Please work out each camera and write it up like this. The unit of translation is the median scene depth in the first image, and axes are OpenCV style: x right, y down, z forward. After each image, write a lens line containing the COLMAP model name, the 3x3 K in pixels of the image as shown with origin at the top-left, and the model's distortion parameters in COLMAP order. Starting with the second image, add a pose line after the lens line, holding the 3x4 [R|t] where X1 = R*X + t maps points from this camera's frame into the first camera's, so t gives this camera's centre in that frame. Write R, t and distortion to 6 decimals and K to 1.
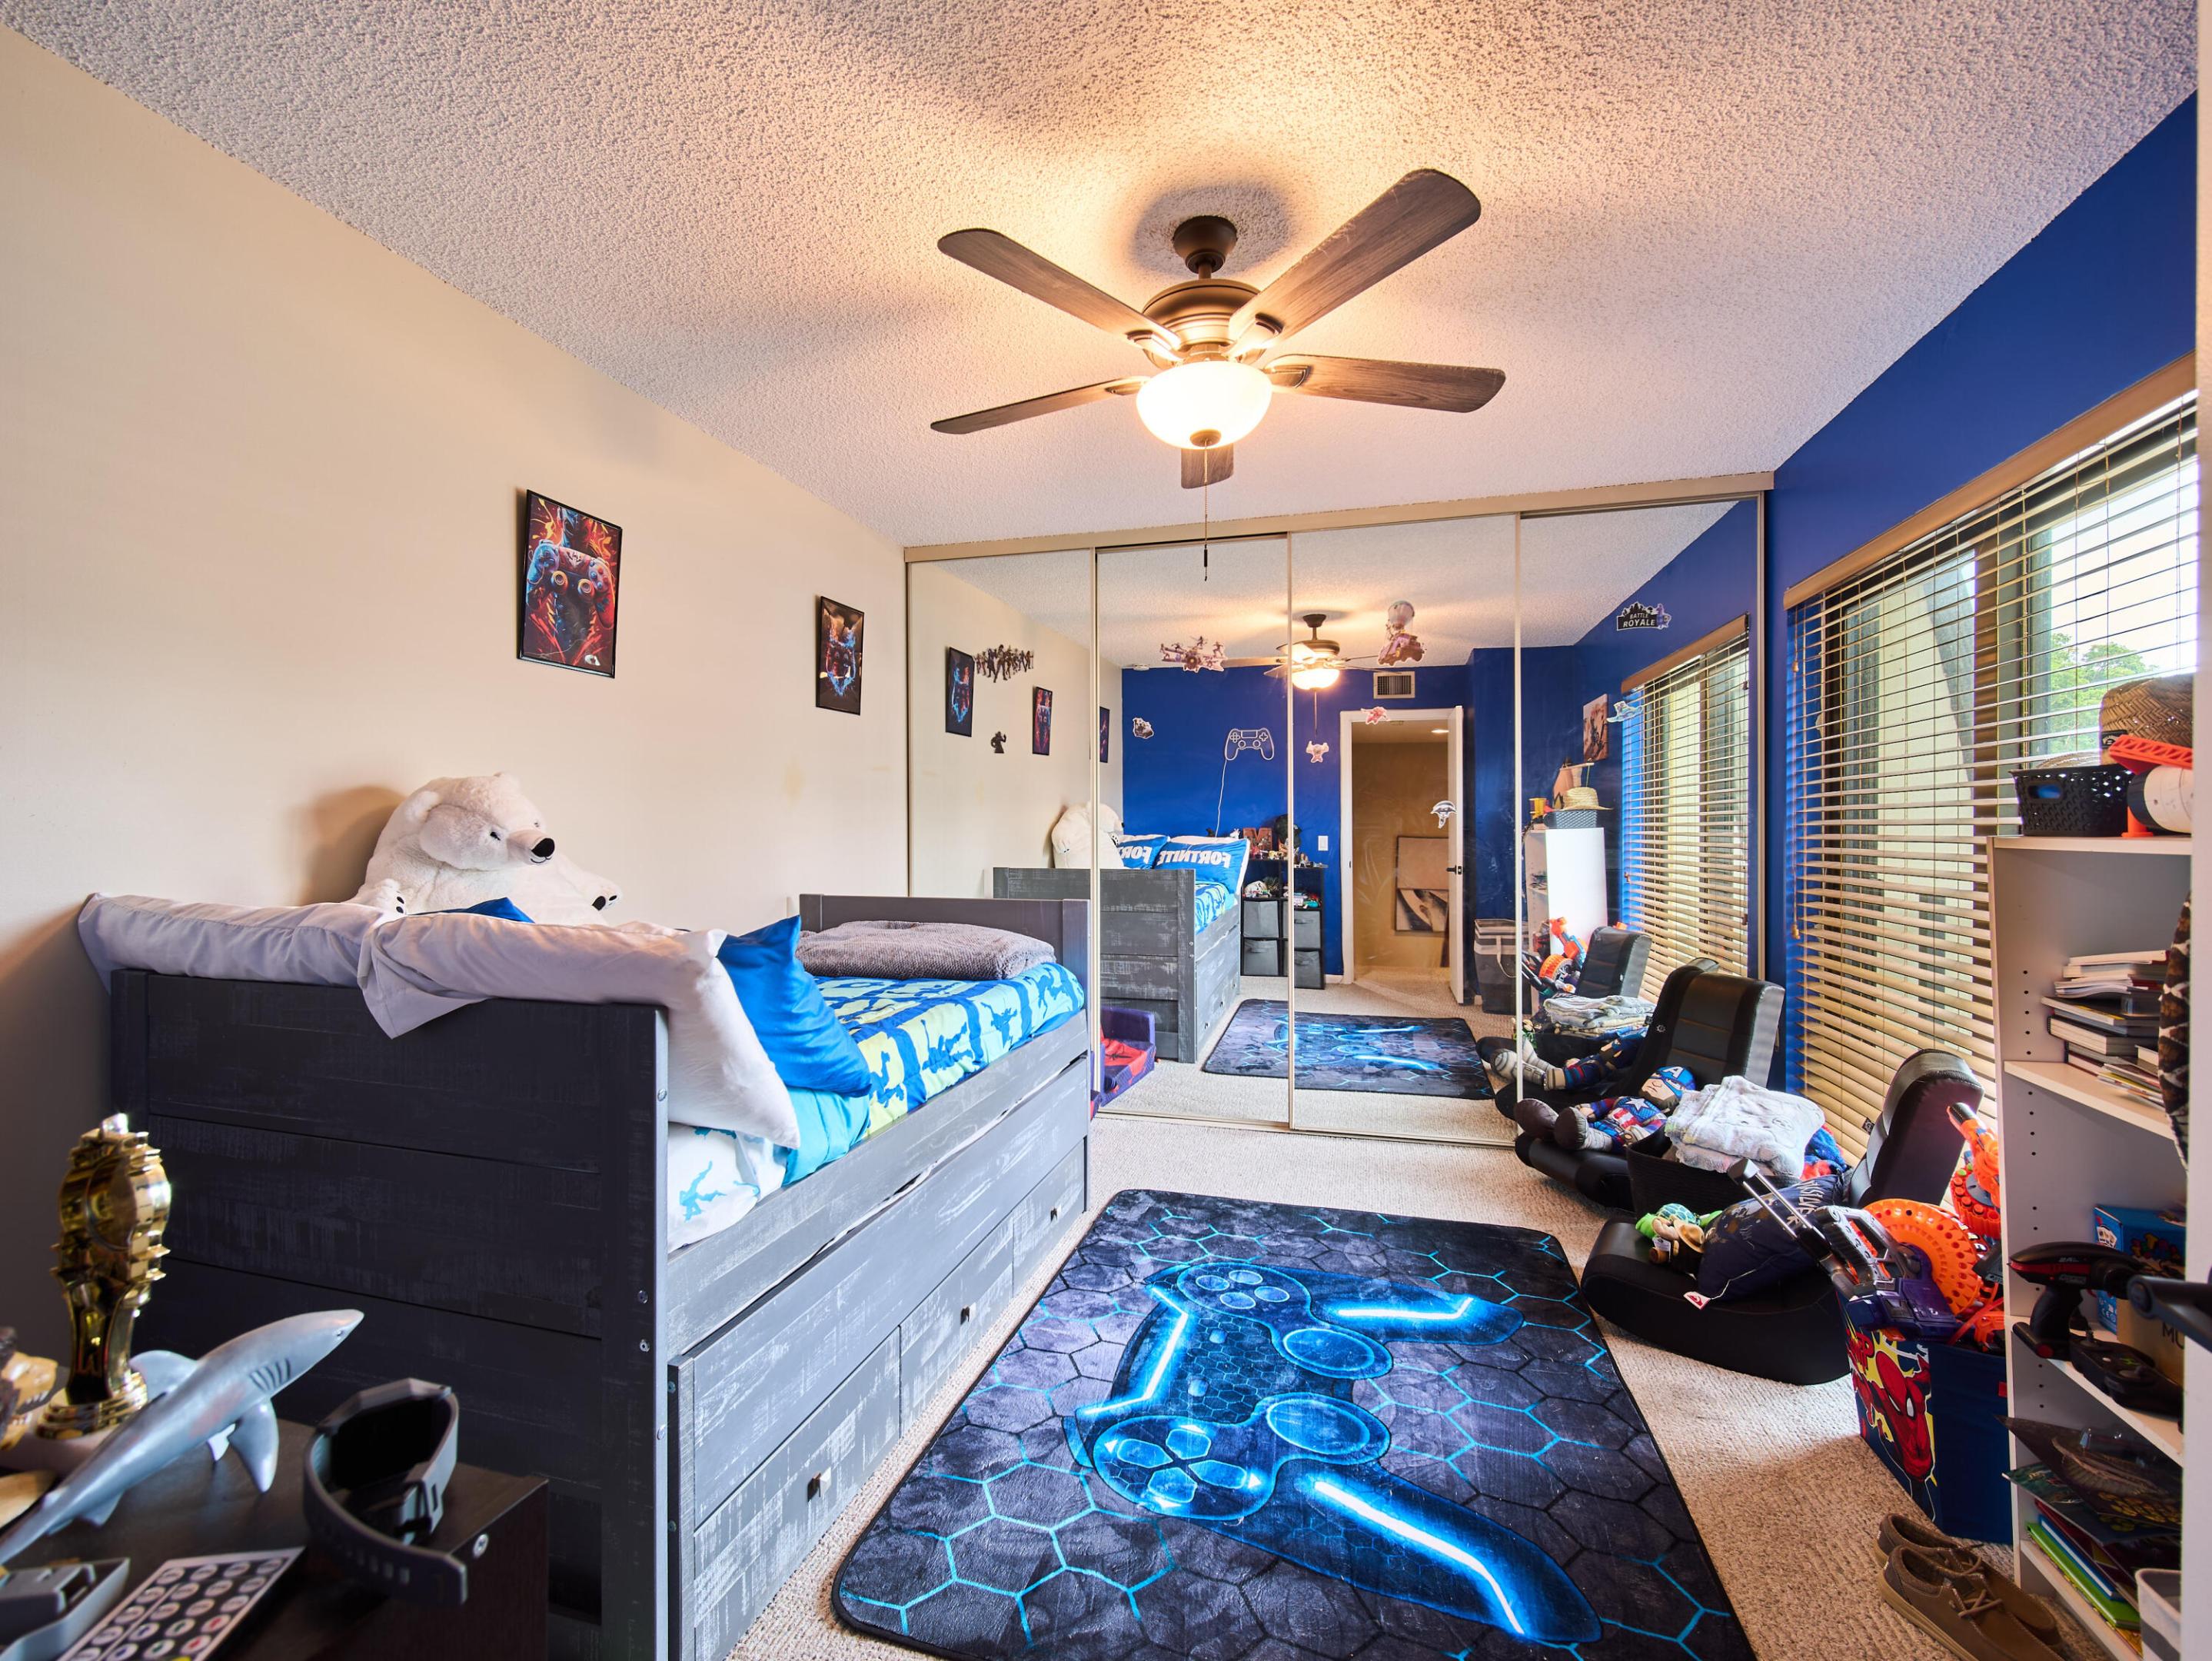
lens RADIAL K [[983.1, 0, 1106.0], [0, 983.1, 830.5], [0, 0, 1]] dist [-0.014483, 0.000269]
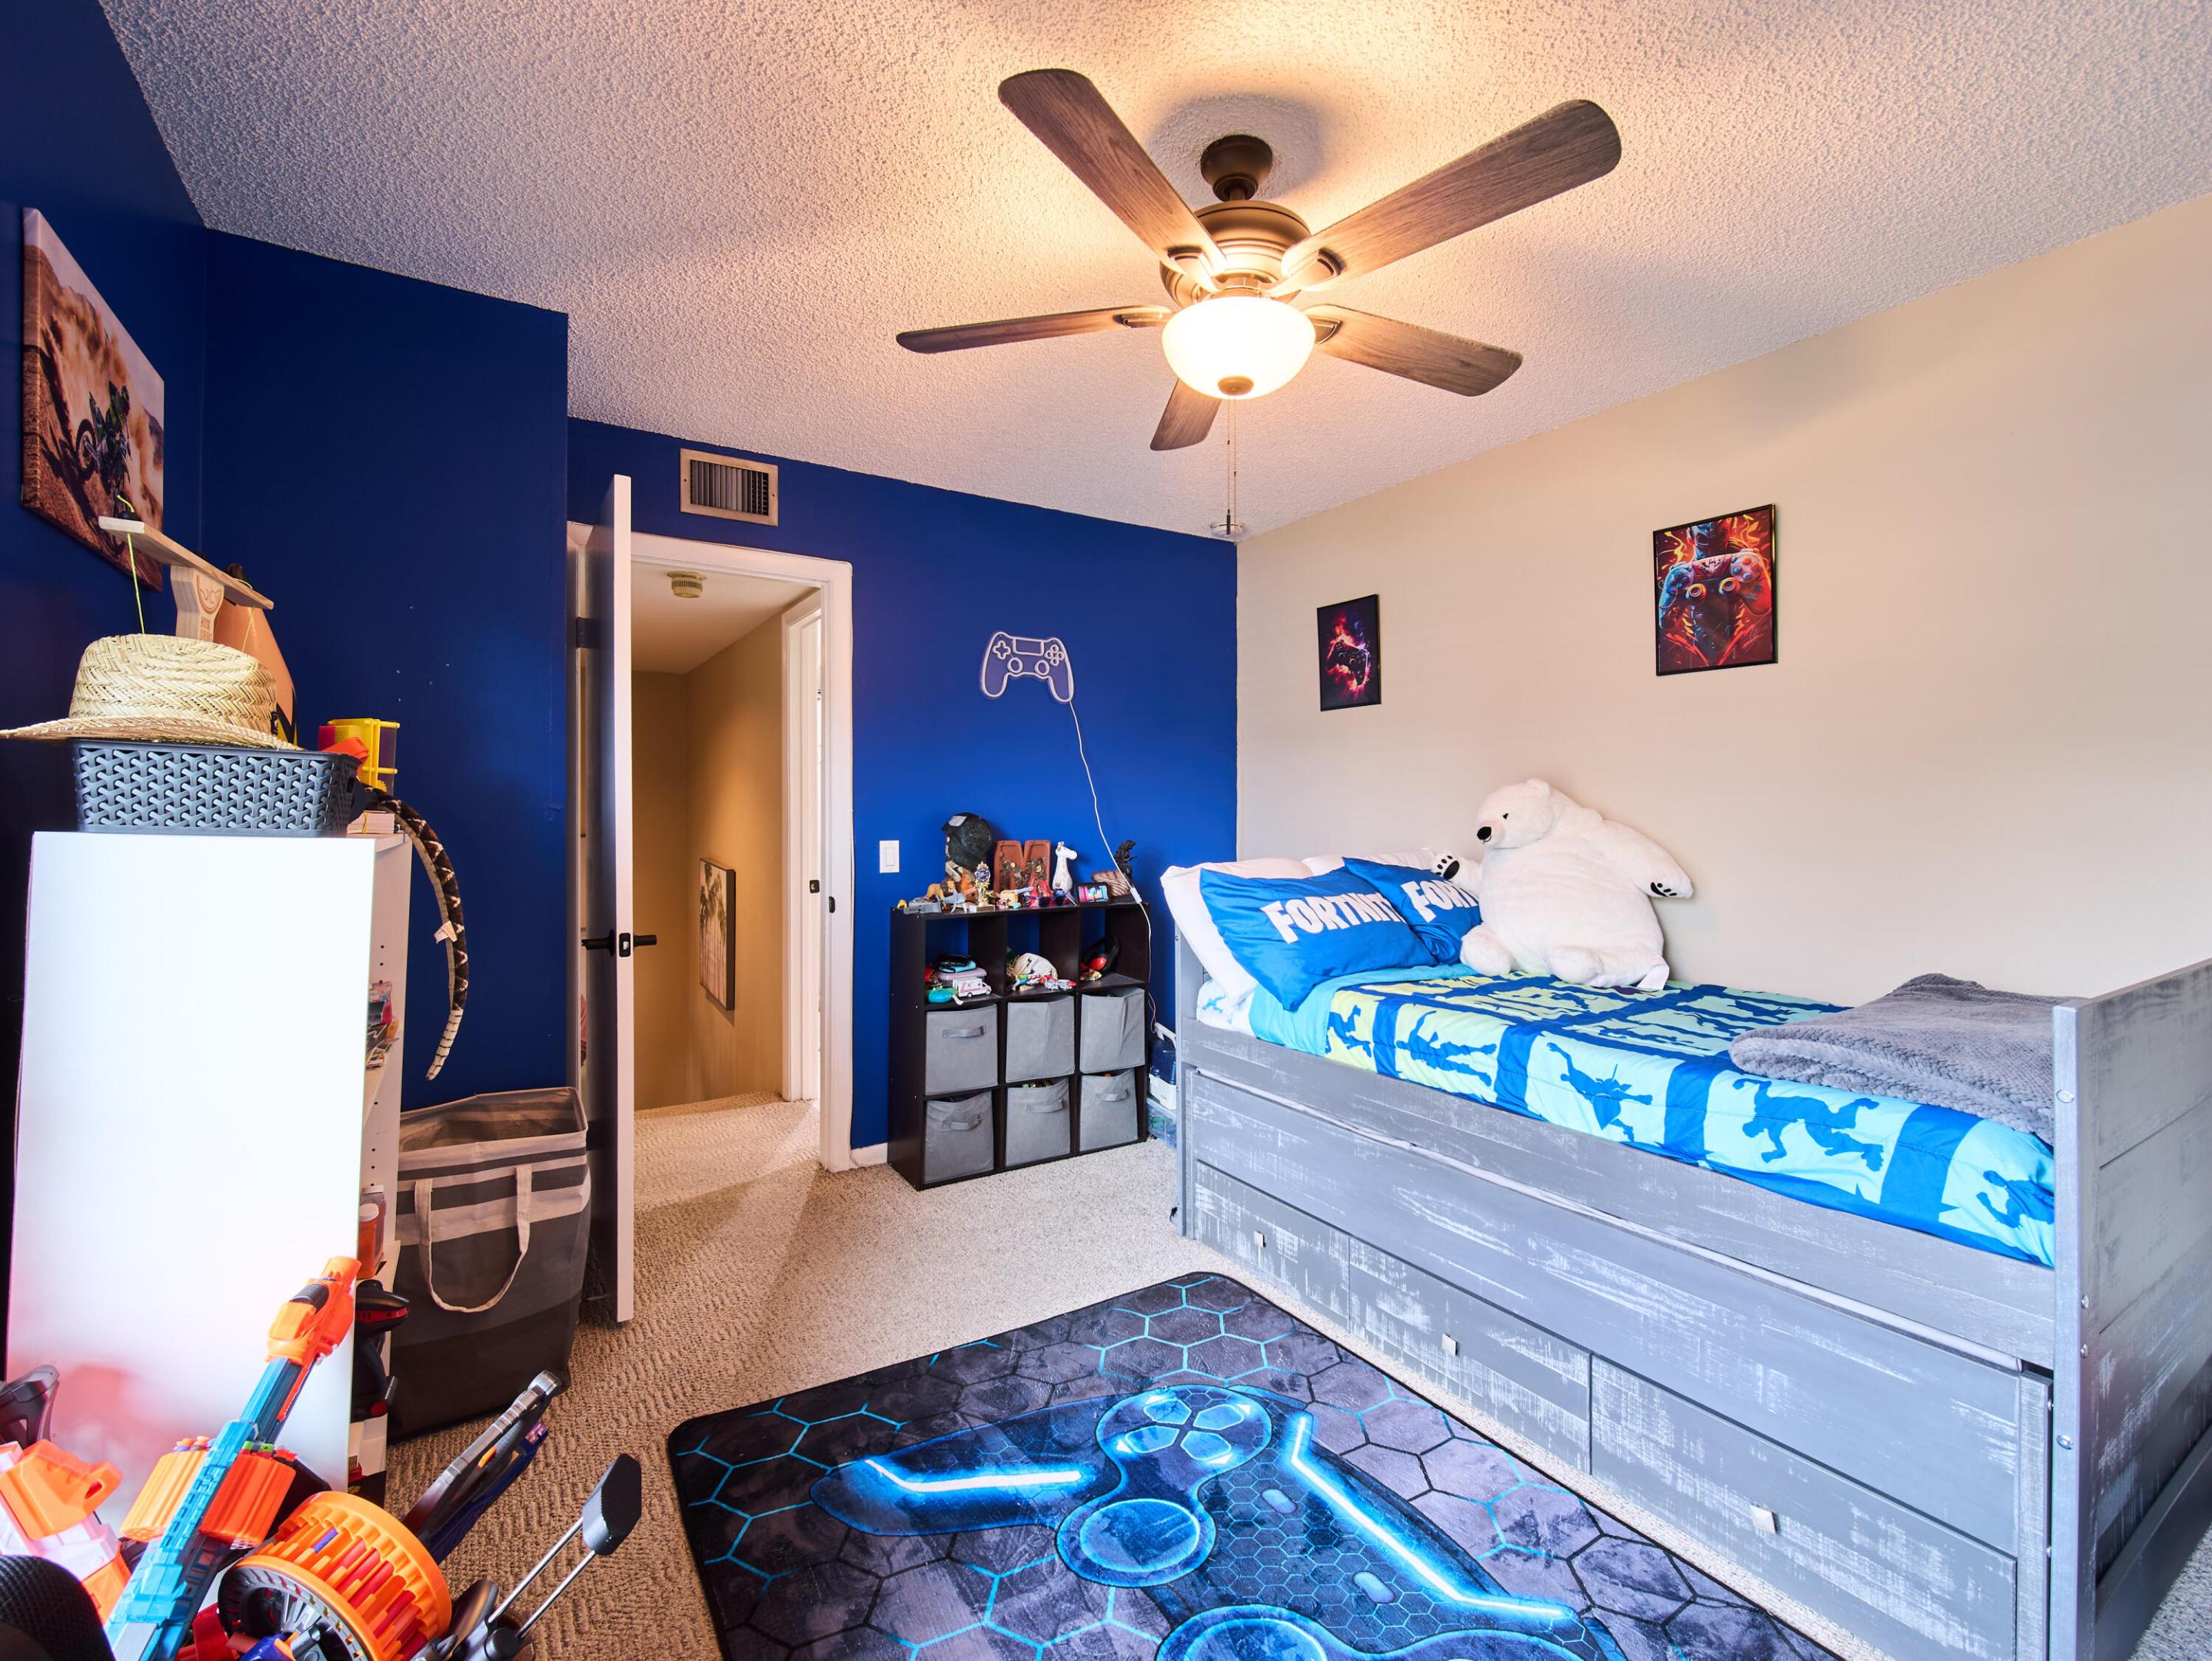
lens RADIAL K [[983.1, 0, 1106.0], [0, 983.1, 830.5], [0, 0, 1]] dist [-0.014483, 0.000269]
pose [[-0.668690, 0.013837, -0.743413, 0.696376], [-0.002289, 0.999784, 0.020667, -0.012138], [0.743538, 0.015522, -0.668513, 1.251580]]
